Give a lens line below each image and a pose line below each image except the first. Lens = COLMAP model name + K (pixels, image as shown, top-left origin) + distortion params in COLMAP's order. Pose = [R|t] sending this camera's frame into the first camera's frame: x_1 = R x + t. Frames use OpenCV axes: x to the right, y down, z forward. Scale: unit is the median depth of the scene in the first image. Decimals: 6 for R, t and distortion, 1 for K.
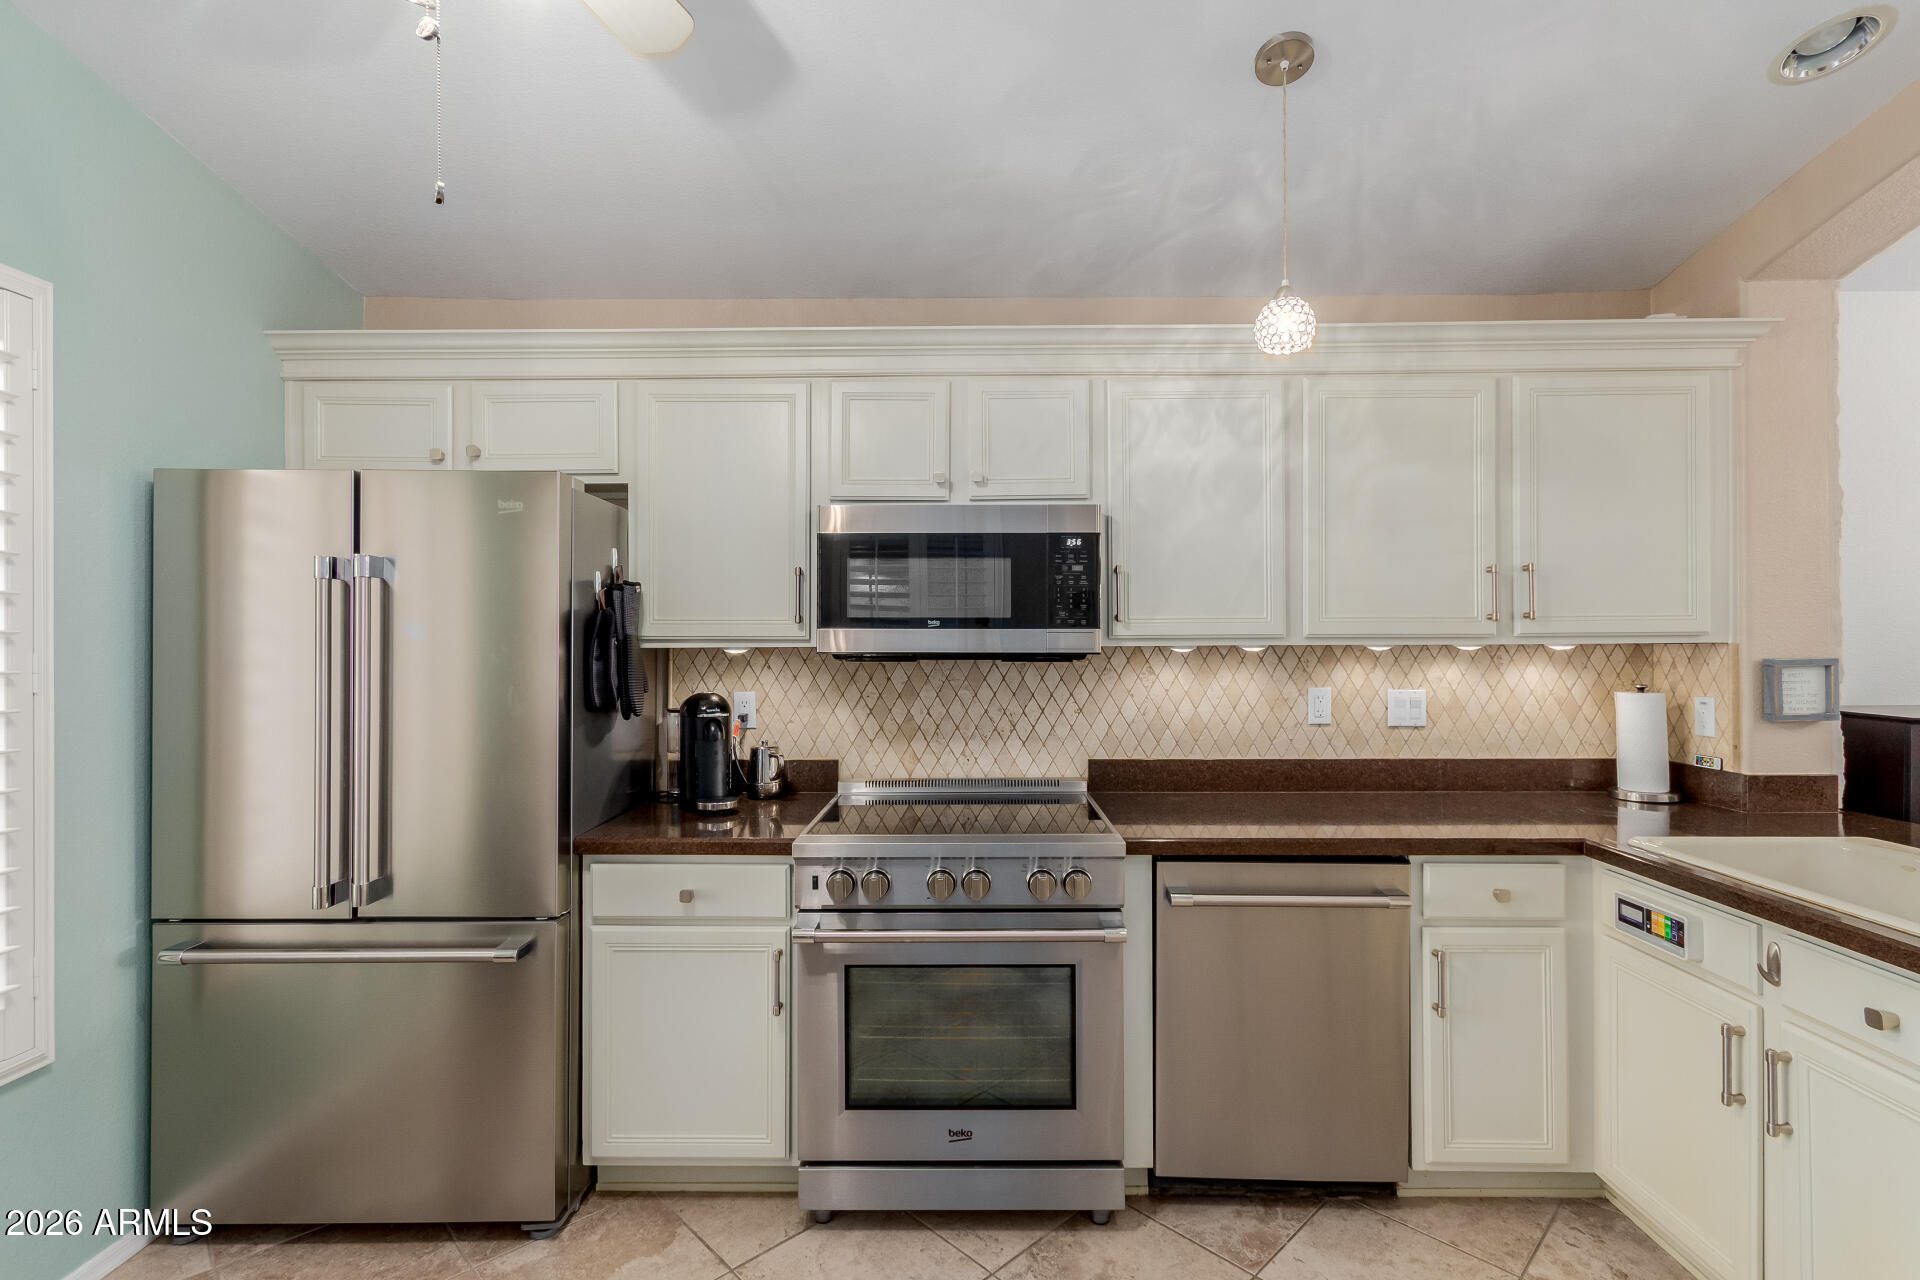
lens RADIAL K [[893.9, 0, 970.7], [0, 893.9, 641.9], [0, 0, 1]] dist [0.001878, 0.003932]
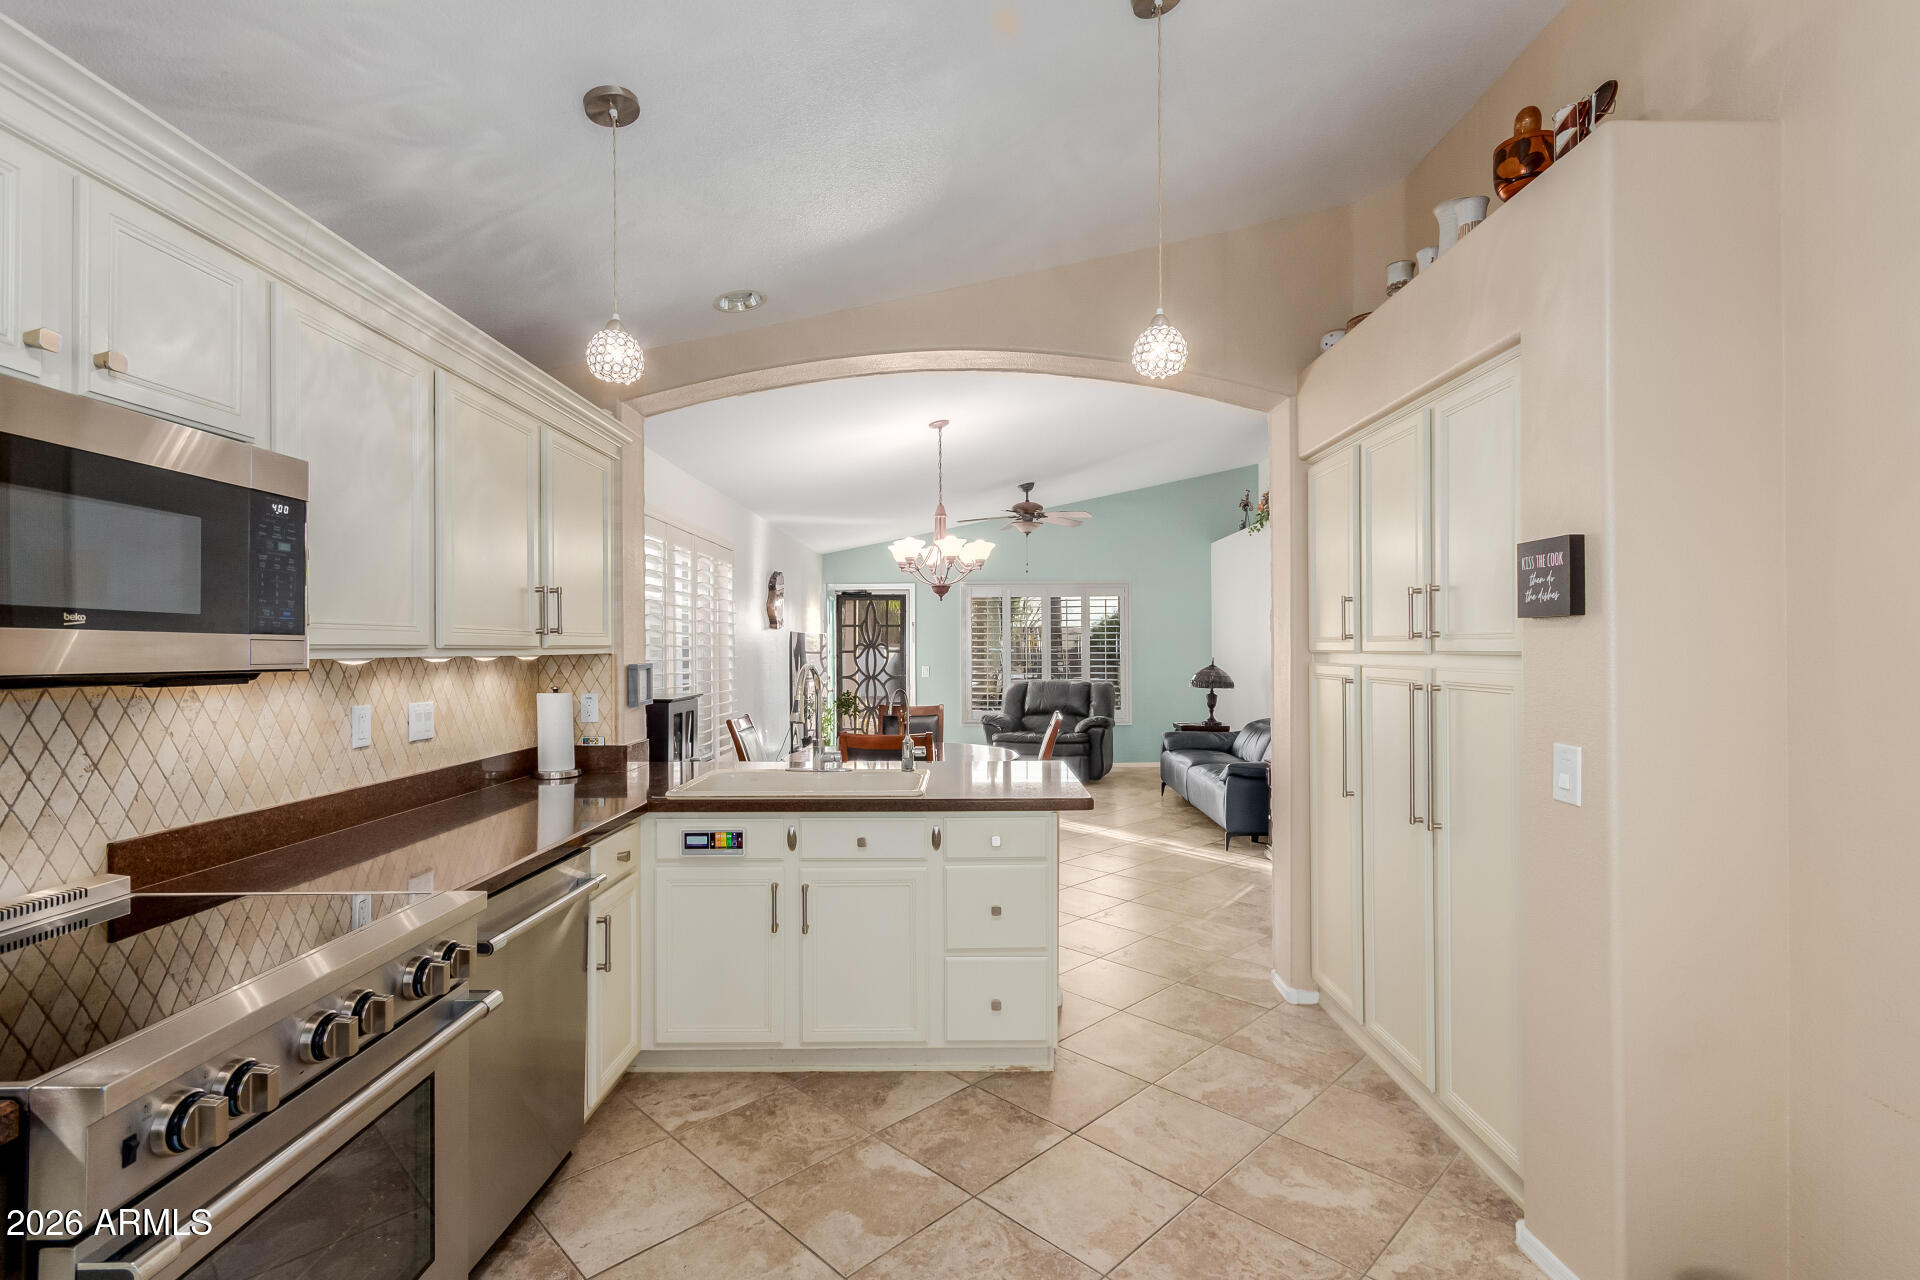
lens RADIAL K [[886.6, 0, 974.8], [0, 886.6, 644.7], [0, 0, 1]] dist [0.002855, -0.000331]
pose [[-0.023678, 0.008528, 0.999683, -0.535385], [0.004531, 0.999954, -0.008423, 0.001231], [-0.999709, 0.004330, -0.023716, 0.444879]]
